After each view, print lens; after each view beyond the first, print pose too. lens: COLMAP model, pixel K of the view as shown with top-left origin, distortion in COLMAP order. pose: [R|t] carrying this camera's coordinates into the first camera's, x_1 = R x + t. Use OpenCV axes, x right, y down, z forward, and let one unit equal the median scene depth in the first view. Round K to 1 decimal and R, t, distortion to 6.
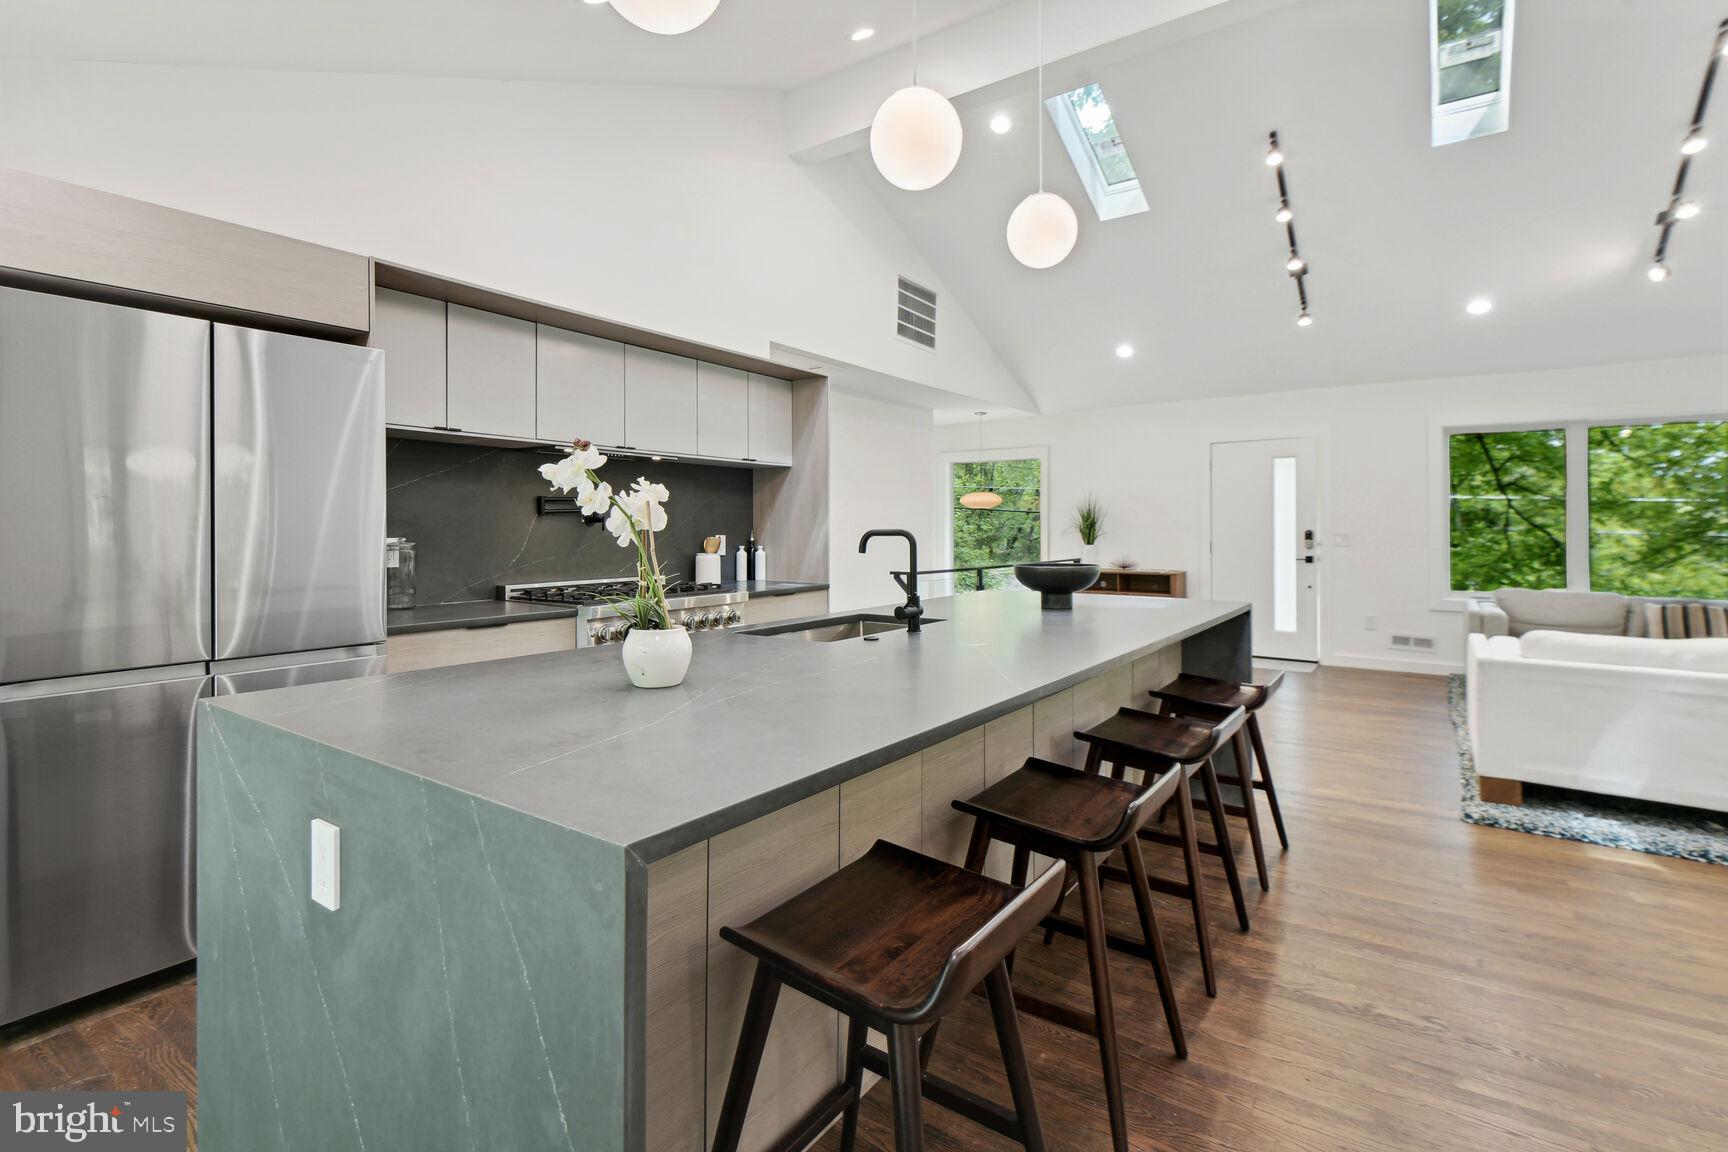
lens RADIAL K [[802.5, 0, 858.5], [0, 802.5, 531.1], [0, 0, 1]] dist [-0.008868, -0.003692]
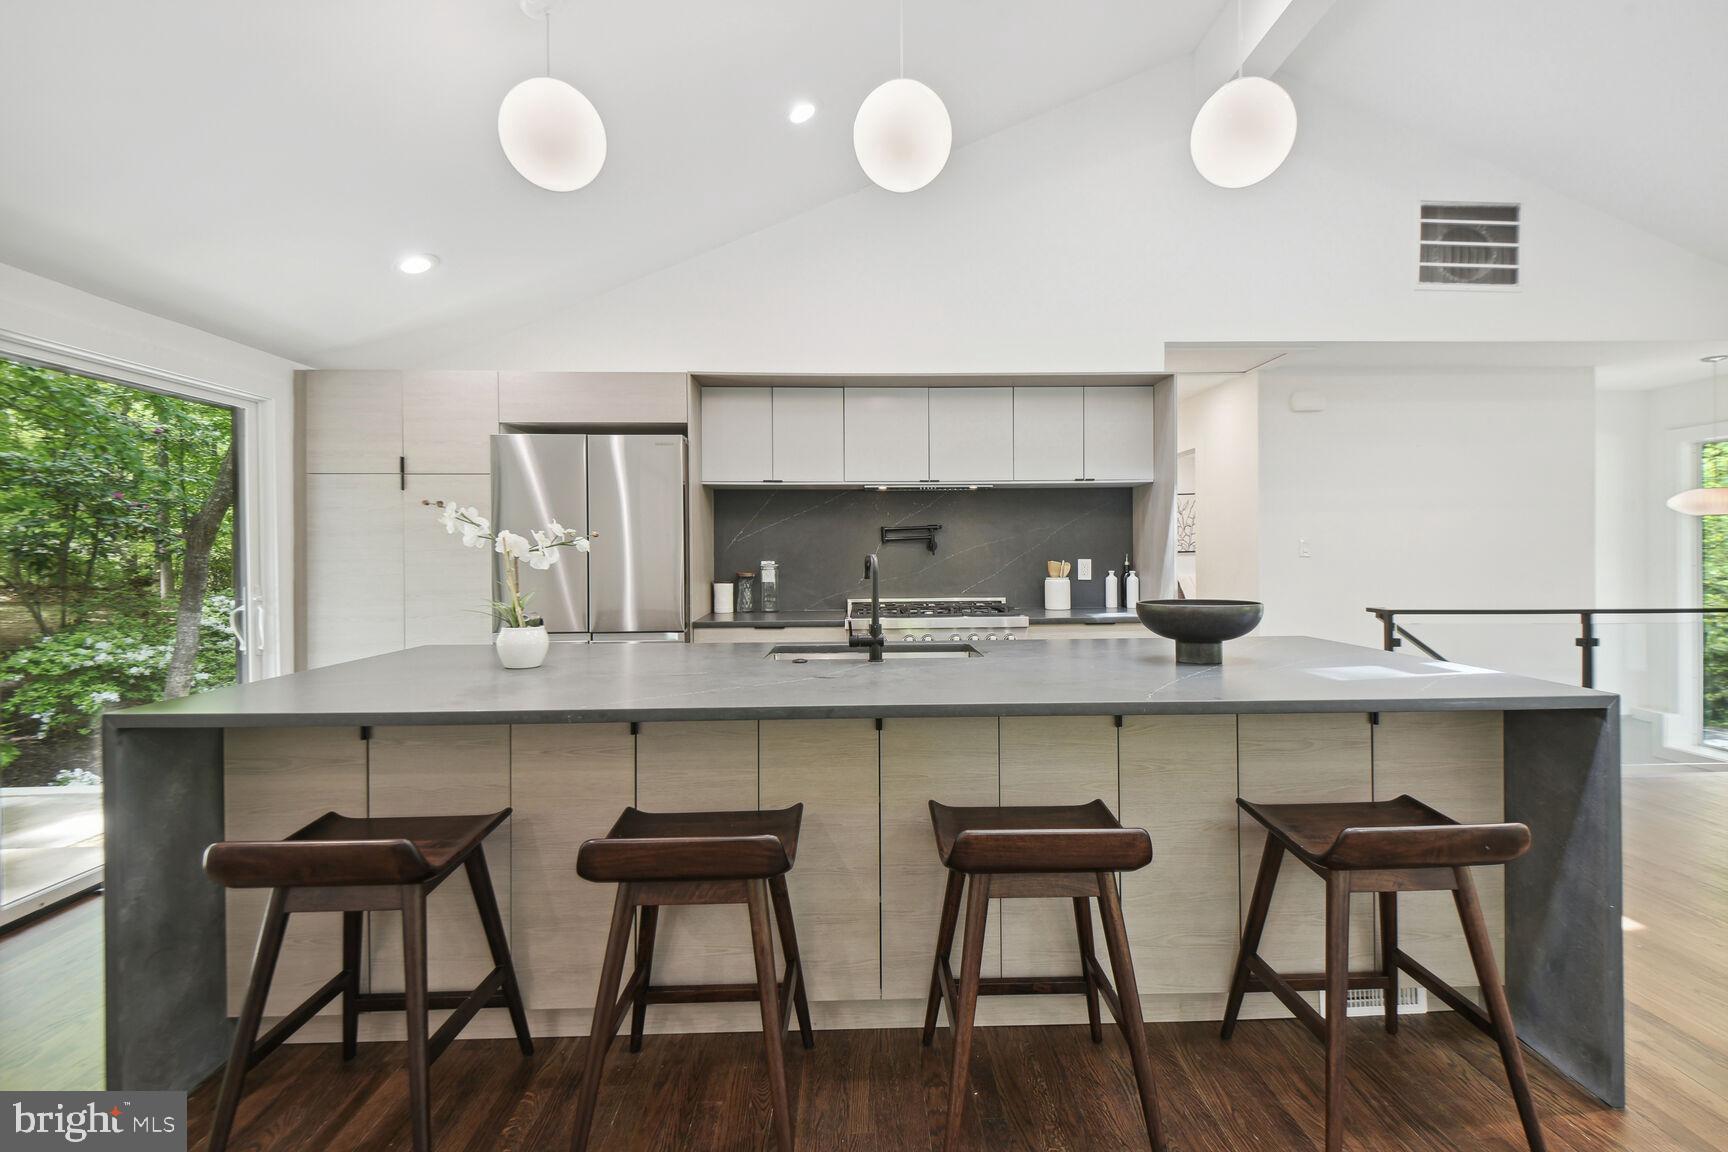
lens RADIAL K [[802.5, 0, 870.7], [0, 802.5, 558.7], [0, 0, 1]] dist [-0.008868, -0.003692]
pose [[0.581899, 0.002630, -0.813257, 0.460789], [0.003319, 0.999979, 0.005608, -0.002160], [0.813254, -0.005962, 0.581878, 0.231989]]
